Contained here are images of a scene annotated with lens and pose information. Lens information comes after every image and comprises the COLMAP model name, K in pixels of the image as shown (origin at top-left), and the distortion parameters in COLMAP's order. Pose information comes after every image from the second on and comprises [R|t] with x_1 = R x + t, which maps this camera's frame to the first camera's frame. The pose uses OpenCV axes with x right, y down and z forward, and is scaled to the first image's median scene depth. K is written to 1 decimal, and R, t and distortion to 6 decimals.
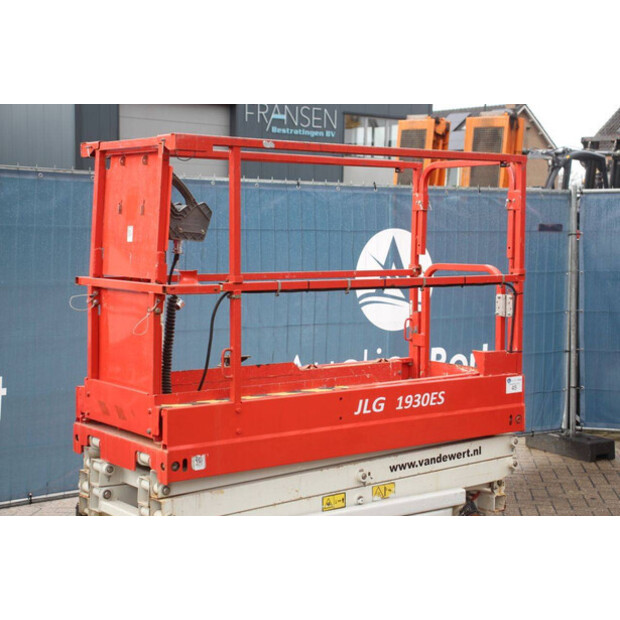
lens RADIAL K [[1142.0, 0, 310.0], [0, 1142.0, 310.0], [0, 0, 1]] dist [0.073798, 0.176409]
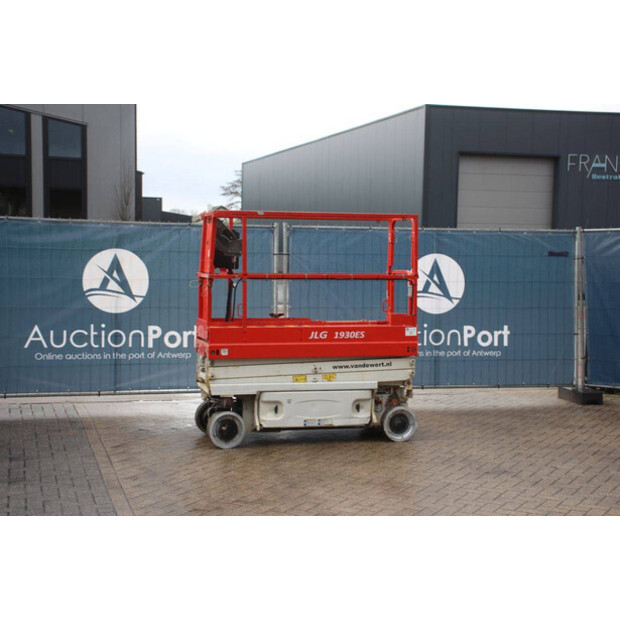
lens RADIAL K [[993.4, 0, 310.0], [0, 993.4, 310.0], [0, 0, 1]] dist [0.152296, 0.084206]
pose [[0.930576, 0.022742, -0.365392, 0.659156], [-0.030952, 0.999383, -0.016627, 0.063877], [0.364788, 0.026782, 0.930705, -0.666399]]
